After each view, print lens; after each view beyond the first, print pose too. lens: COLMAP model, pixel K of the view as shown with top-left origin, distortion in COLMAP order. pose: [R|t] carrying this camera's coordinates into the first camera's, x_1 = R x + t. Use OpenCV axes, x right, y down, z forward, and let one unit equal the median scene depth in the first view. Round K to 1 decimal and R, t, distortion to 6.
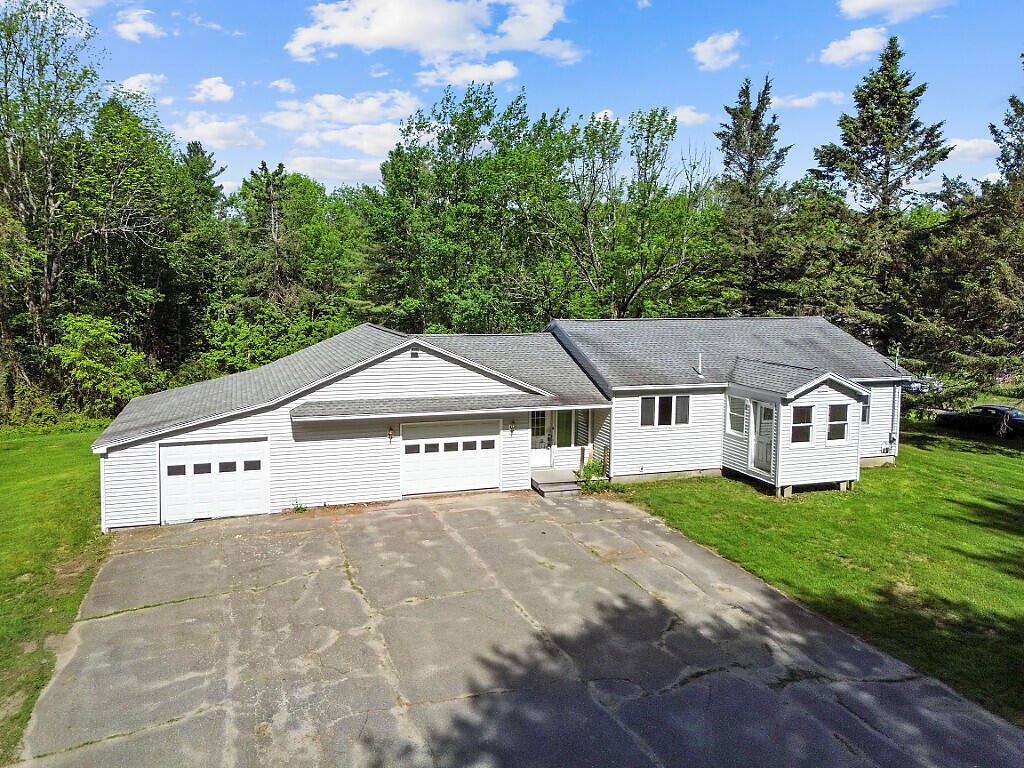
lens RADIAL K [[743.0, 0, 481.7], [0, 743.0, 338.4], [0, 0, 1]] dist [0.072280, -0.081366]
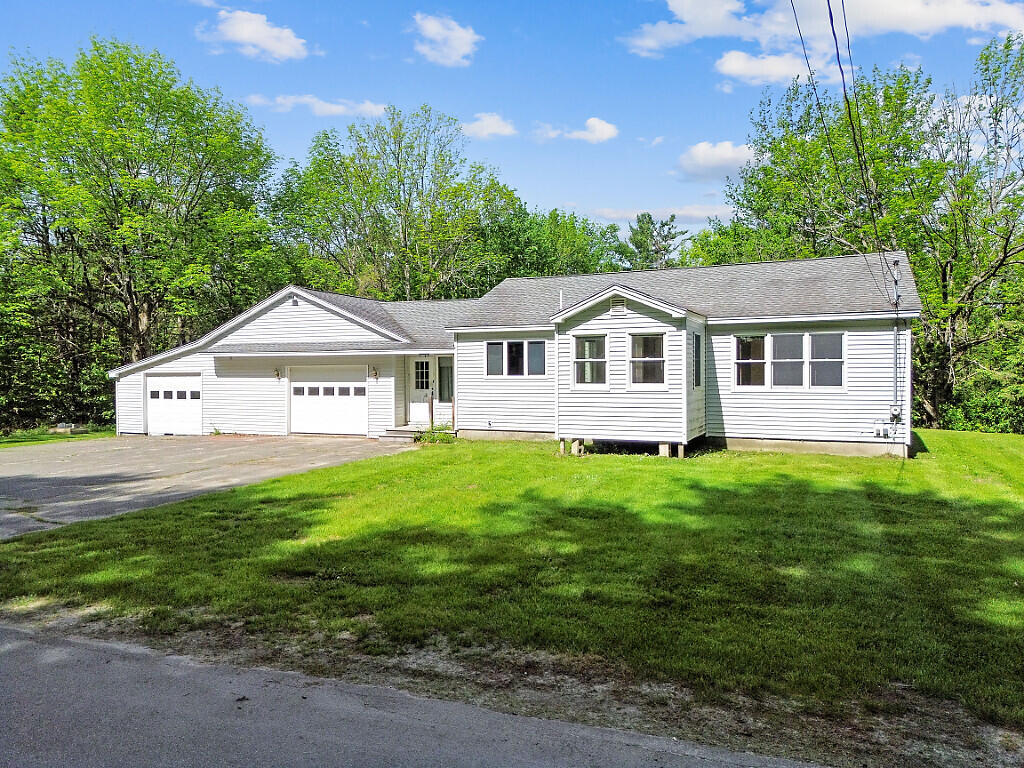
lens RADIAL K [[731.5, 0, 526.0], [0, 731.5, 387.7], [0, 0, 1]] dist [0.071660, -0.083203]
pose [[0.749997, -0.002156, -0.661437, 0.826558], [-0.035147, 0.998452, -0.043108, 0.169136], [0.660506, 0.055578, 0.748761, 0.386028]]
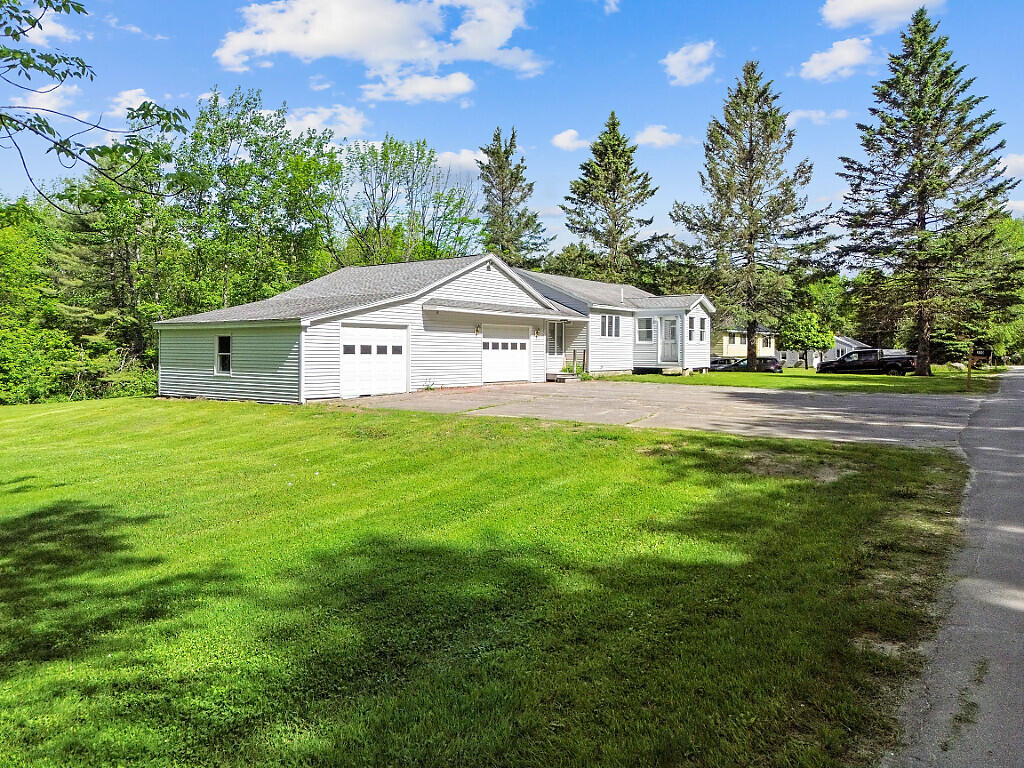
lens RADIAL K [[719.0, 0, 512.0], [0, 719.0, 384.0], [0, 0, 1]] dist [0.078211, -0.069409]
pose [[0.817518, -0.036932, 0.574717, -0.710821], [0.054406, 0.998431, -0.013231, 0.218408], [-0.573327, 0.042085, 0.818245, -0.009285]]
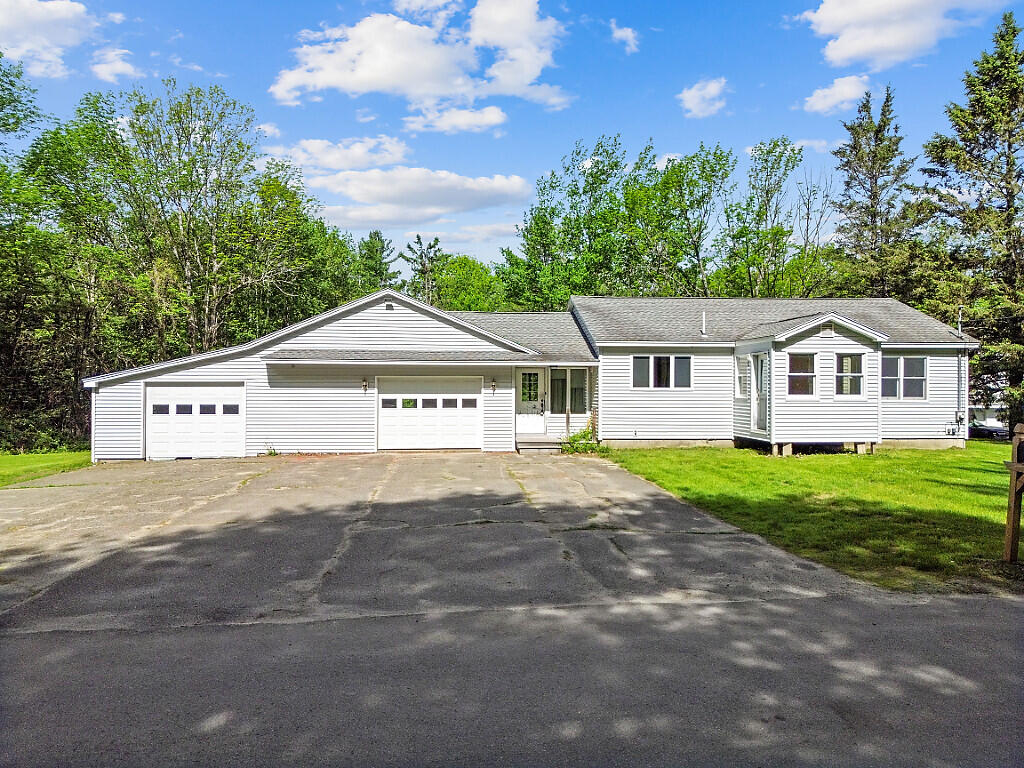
lens RADIAL K [[731.5, 0, 526.0], [0, 731.5, 387.7], [0, 0, 1]] dist [0.071660, -0.083203]
pose [[0.974814, -0.010074, -0.222791, 0.289301], [-0.007095, 0.997073, -0.076126, 0.190550], [0.222906, 0.075790, 0.971889, 0.076069]]
